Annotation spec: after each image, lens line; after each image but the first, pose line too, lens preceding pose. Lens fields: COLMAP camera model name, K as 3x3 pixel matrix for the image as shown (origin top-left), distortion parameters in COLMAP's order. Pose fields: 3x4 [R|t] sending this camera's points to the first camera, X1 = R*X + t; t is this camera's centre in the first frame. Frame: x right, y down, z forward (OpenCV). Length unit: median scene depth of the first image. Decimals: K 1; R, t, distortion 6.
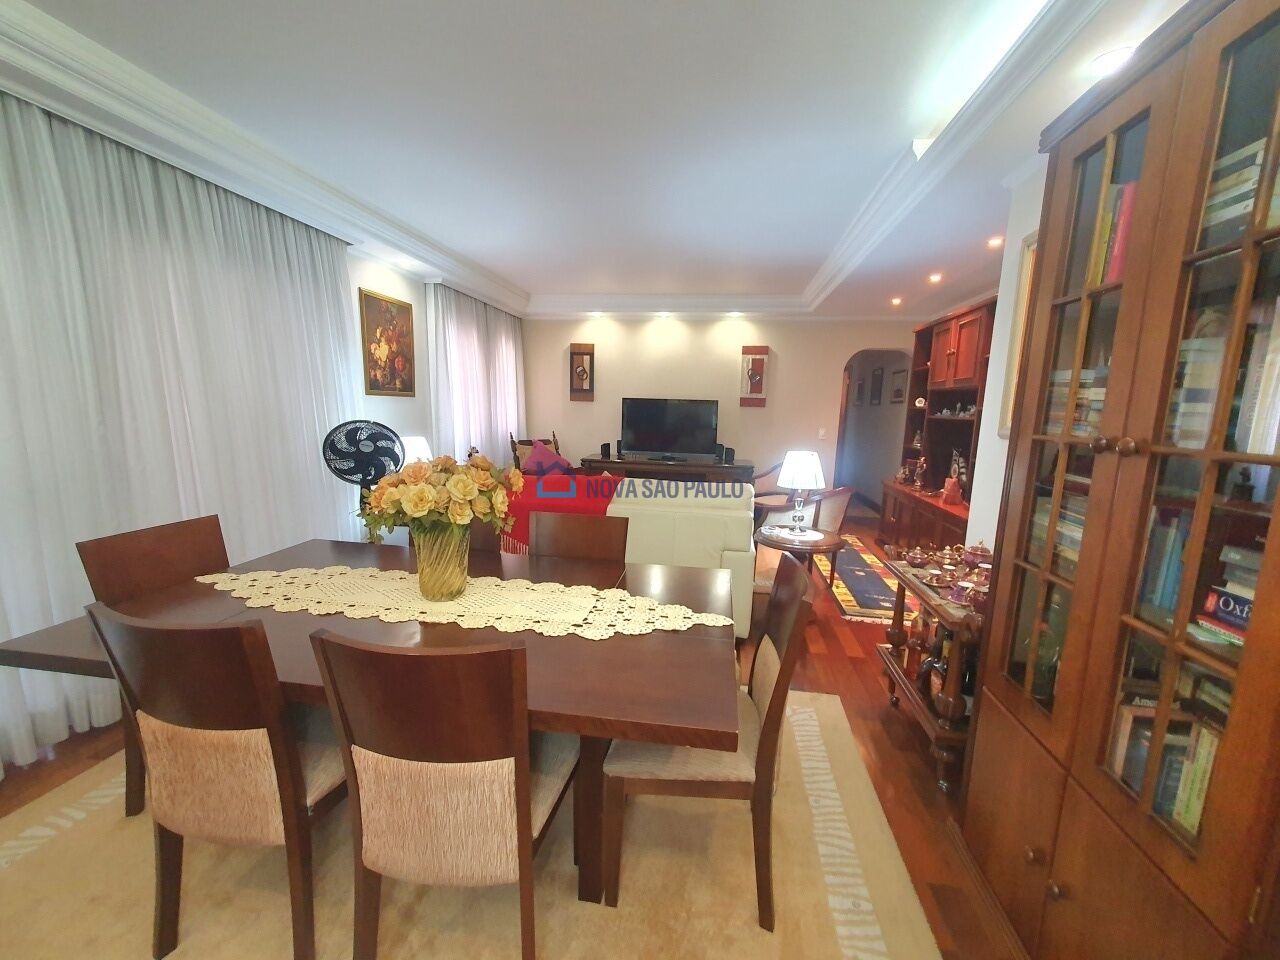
lens RADIAL K [[504.5, 0, 642.6], [0, 504.5, 478.3], [0, 0, 1]] dist [0.002106, -0.000068]
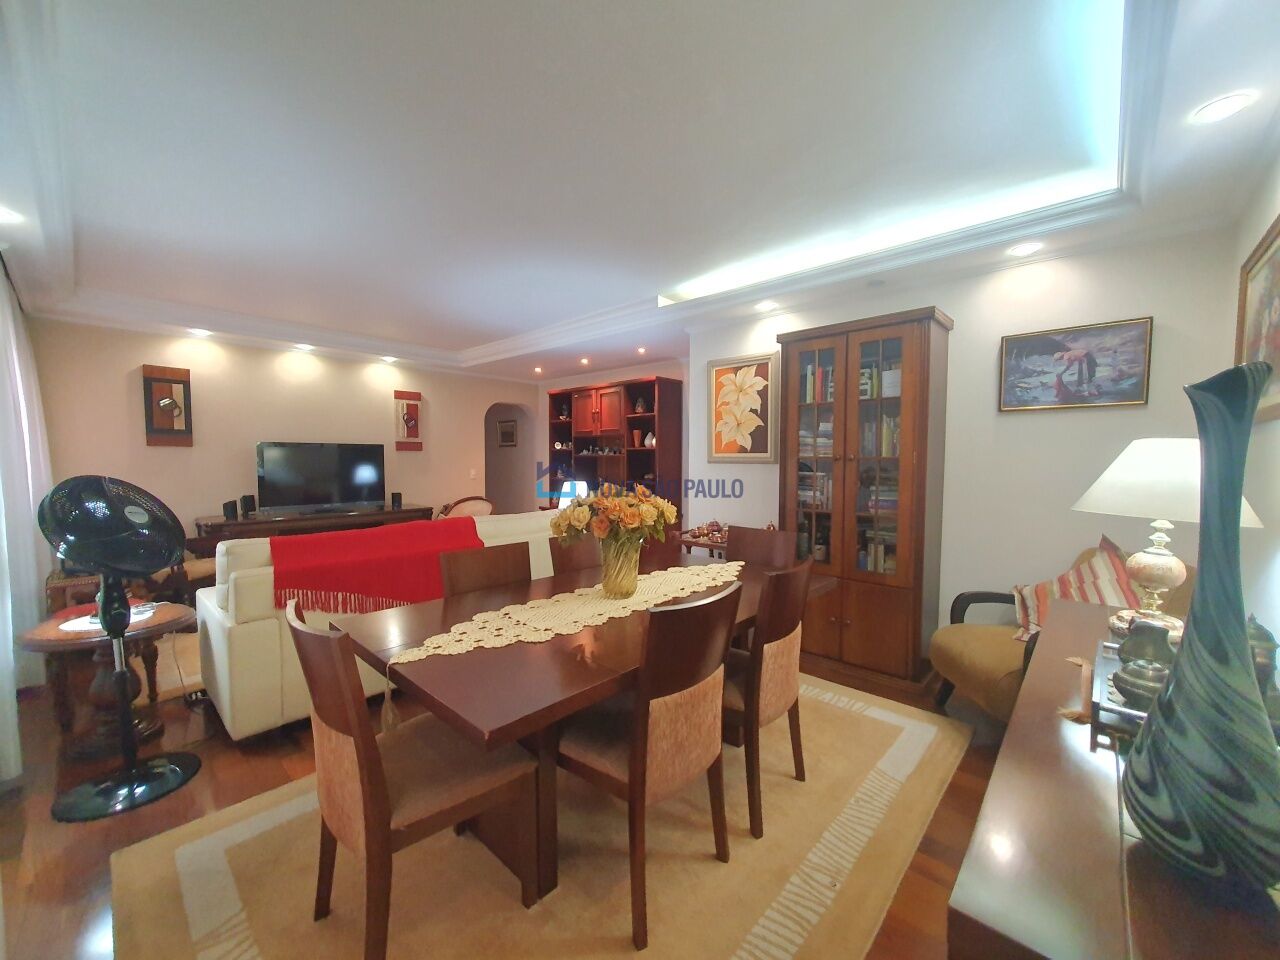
lens RADIAL K [[504.5, 0, 650.7], [0, 504.5, 480.6], [0, 0, 1]] dist [0.002106, -0.000068]
pose [[0.544805, -0.063374, 0.836165, -0.375568], [0.130734, 0.991367, -0.010042, -0.008627], [-0.828310, 0.114786, 0.548386, 0.051133]]
